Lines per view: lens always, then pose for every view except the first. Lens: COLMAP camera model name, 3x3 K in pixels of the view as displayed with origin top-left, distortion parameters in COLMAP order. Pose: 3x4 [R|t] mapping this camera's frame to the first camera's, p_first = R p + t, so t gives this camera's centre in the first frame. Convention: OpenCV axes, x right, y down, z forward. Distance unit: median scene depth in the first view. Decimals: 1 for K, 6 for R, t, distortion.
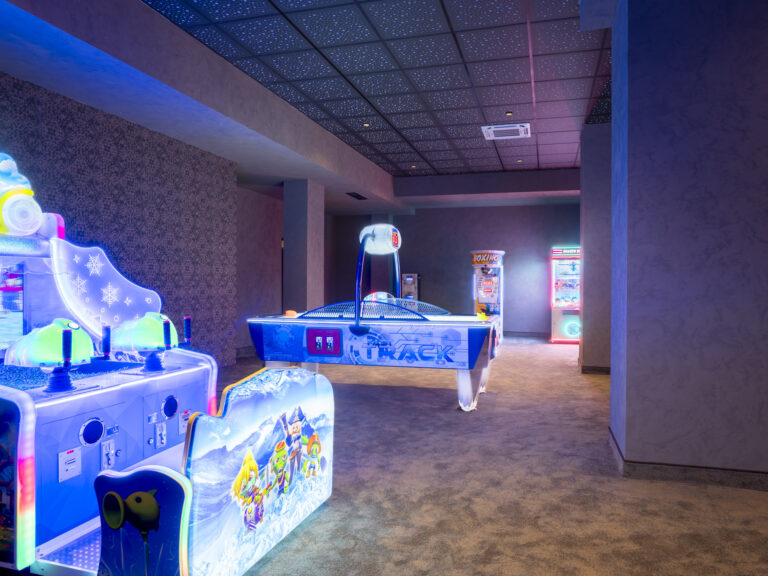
lens RADIAL K [[560.0, 0, 384.0], [0, 560.0, 288.0], [0, 0, 1]] dist [-0.002875, -0.001478]
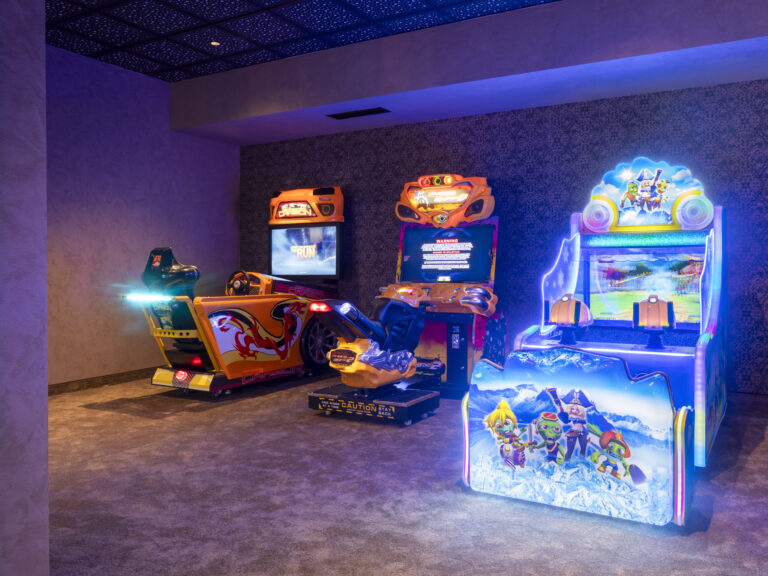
lens RADIAL K [[560.0, 0, 384.0], [0, 560.0, 288.0], [0, 0, 1]] dist [-0.002875, -0.001478]
pose [[-0.311712, 0.014924, -0.950059, 0.983047], [0.003334, 0.999888, 0.014613, 0.014576], [0.950171, 0.001388, -0.311727, 1.065553]]
